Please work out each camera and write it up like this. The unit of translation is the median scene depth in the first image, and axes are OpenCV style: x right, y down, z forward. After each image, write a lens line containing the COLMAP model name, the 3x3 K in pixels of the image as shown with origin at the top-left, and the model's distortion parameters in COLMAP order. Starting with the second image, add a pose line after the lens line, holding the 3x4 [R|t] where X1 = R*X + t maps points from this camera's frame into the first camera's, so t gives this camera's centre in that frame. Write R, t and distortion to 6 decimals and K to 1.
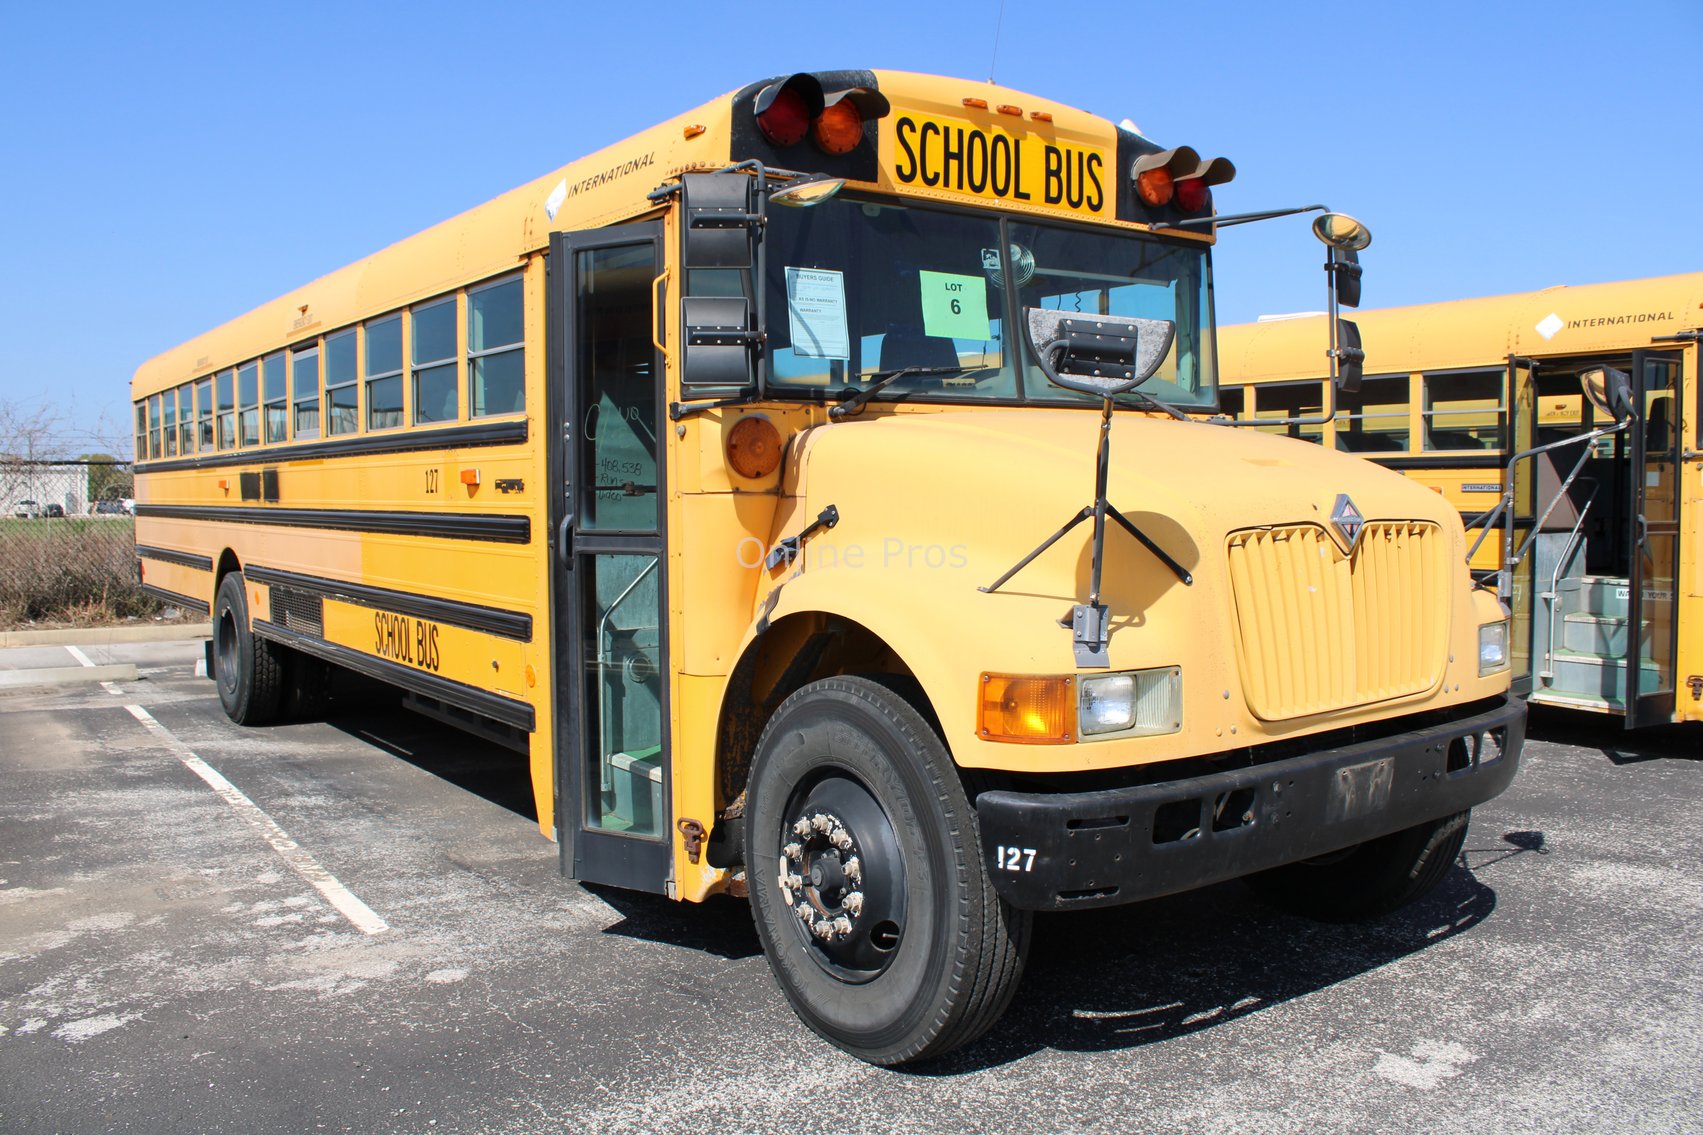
lens RADIAL K [[1376.1, 0, 849.8], [0, 1376.1, 563.4], [0, 0, 1]] dist [0.008878, 0.000811]
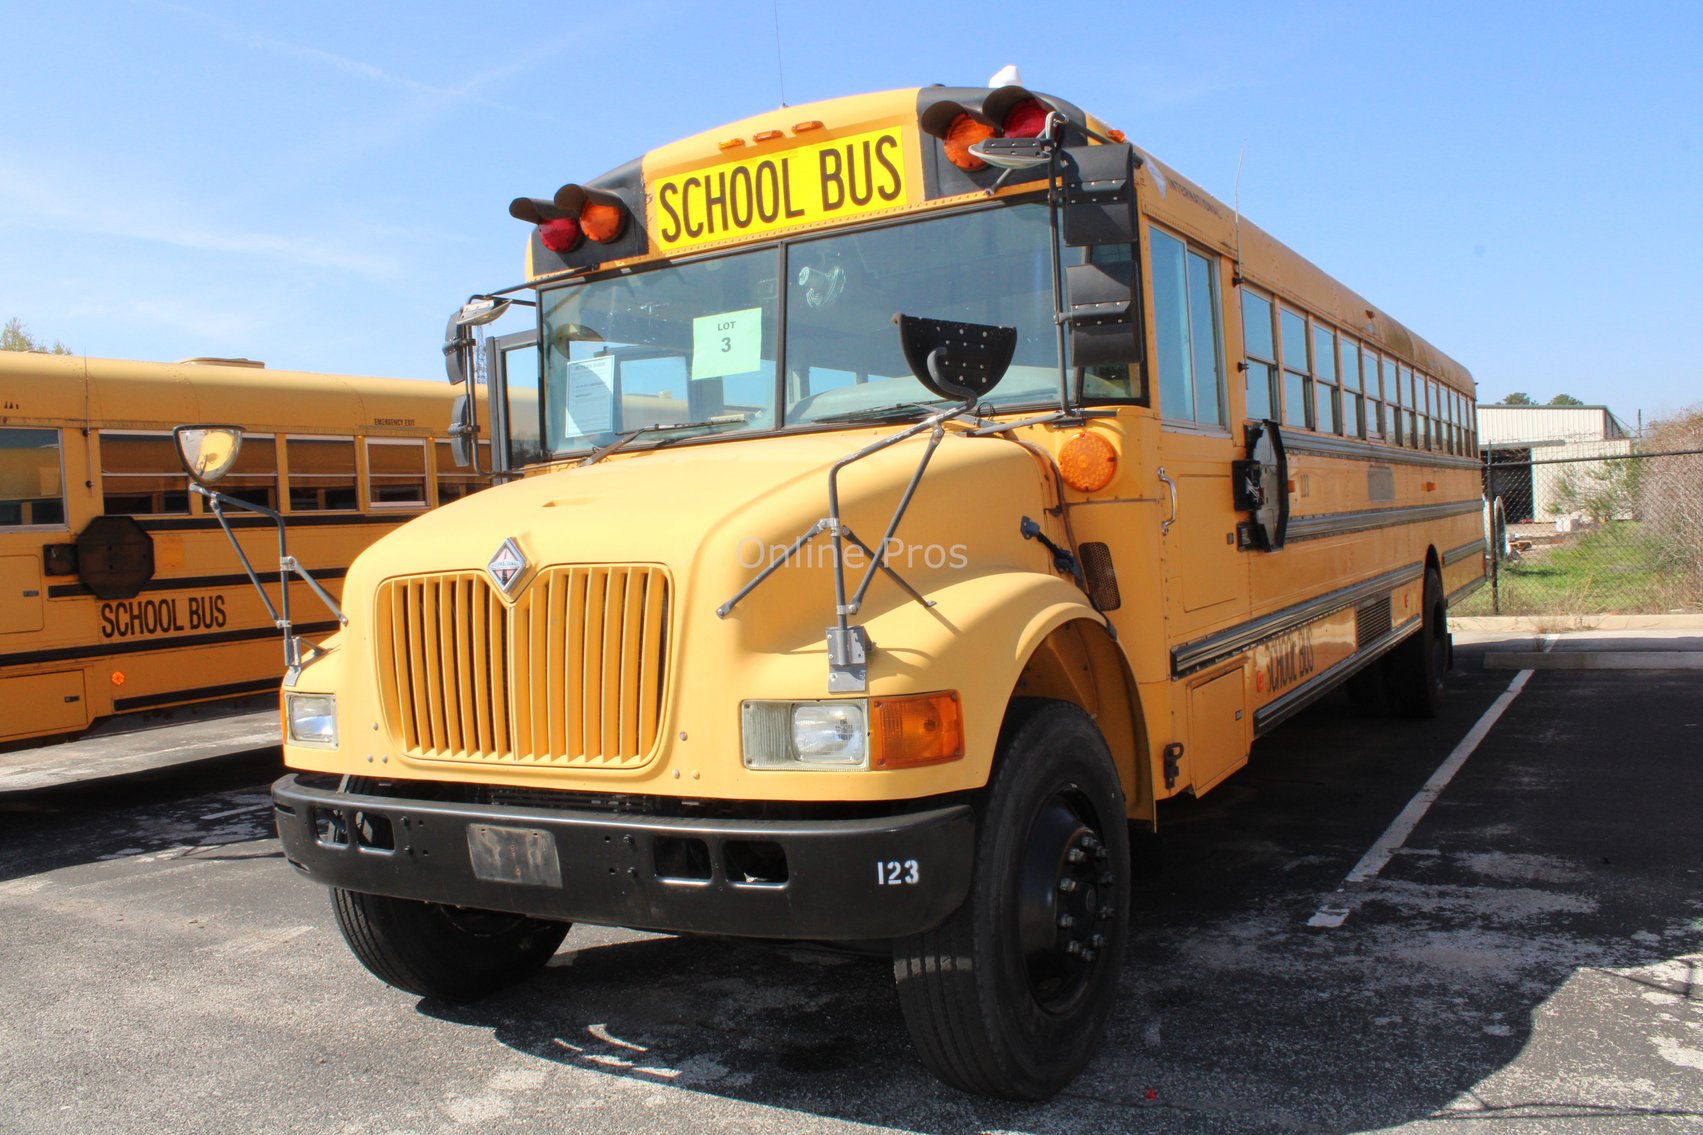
lens RADIAL K [[1420.0, 0, 845.3], [0, 1420.0, 580.5], [0, 0, 1]] dist [-0.034879, -0.000355]
pose [[0.396144, 0.018597, -0.918000, 1.083862], [0.003757, 0.999754, 0.021874, -0.033517], [0.918181, -0.012114, 0.395976, 0.657277]]
